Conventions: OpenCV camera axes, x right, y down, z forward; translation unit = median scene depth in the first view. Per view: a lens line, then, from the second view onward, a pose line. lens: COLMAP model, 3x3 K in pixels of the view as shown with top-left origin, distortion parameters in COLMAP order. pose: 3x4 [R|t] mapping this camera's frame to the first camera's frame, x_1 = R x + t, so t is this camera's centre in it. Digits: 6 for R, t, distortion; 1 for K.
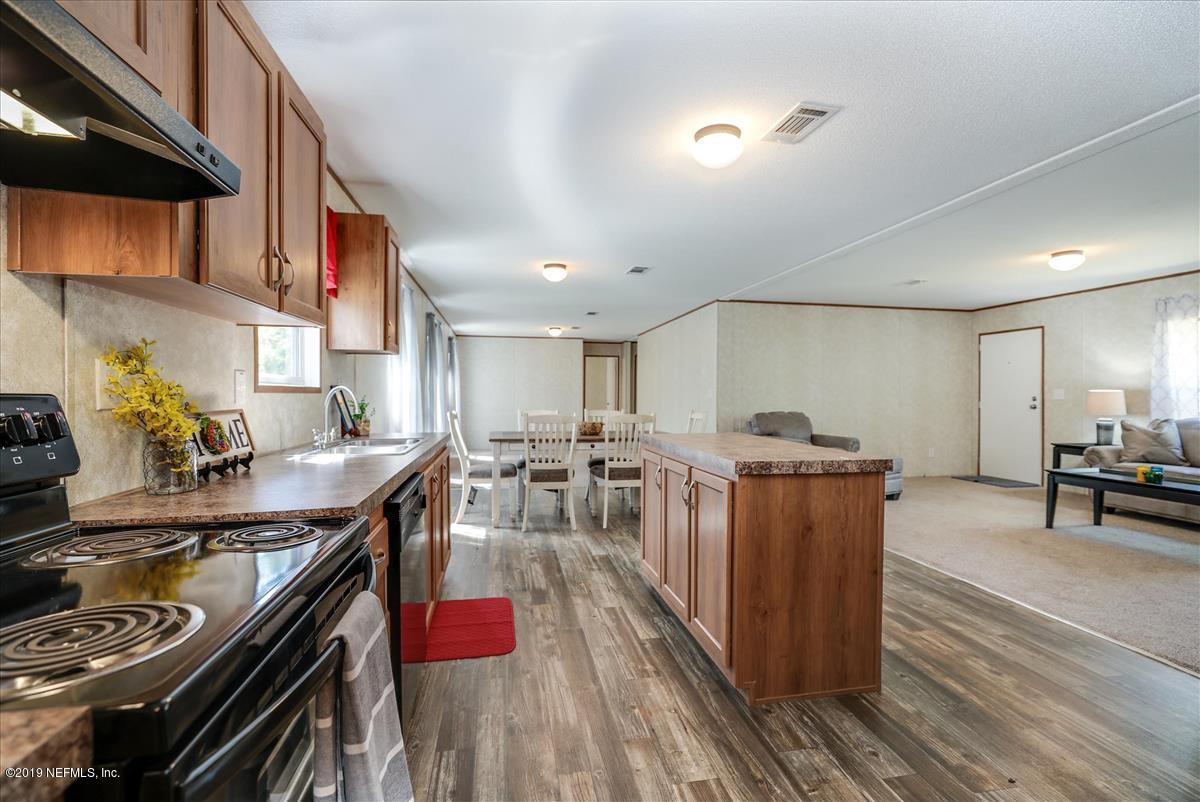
lens RADIAL K [[557.2, 0, 596.7], [0, 557.2, 402.8], [0, 0, 1]] dist [-0.001753, -0.000439]
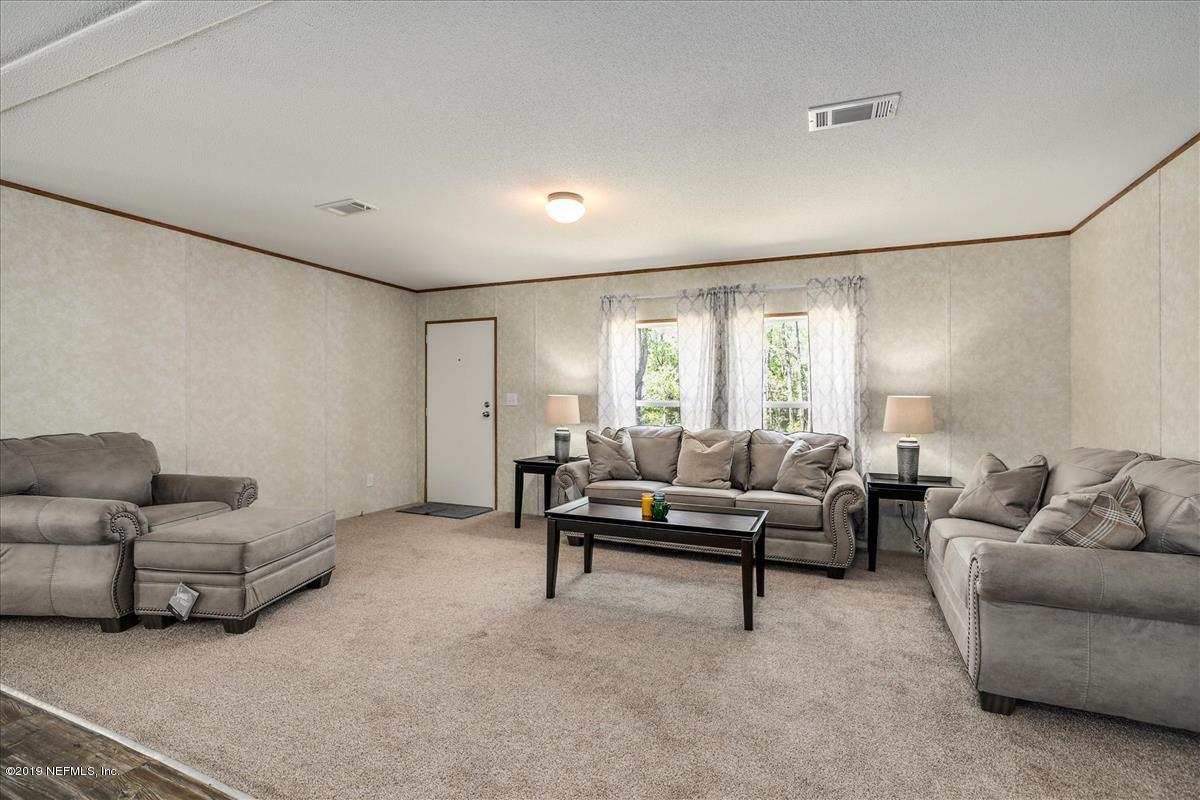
lens RADIAL K [[557.2, 0, 604.2], [0, 557.2, 403.7], [0, 0, 1]] dist [-0.001753, -0.000439]
pose [[0.566586, 0.000971, 0.824002, 0.231025], [0.004019, 0.999984, -0.003942, -0.005121], [-0.823993, 0.005545, 0.566574, 0.439912]]
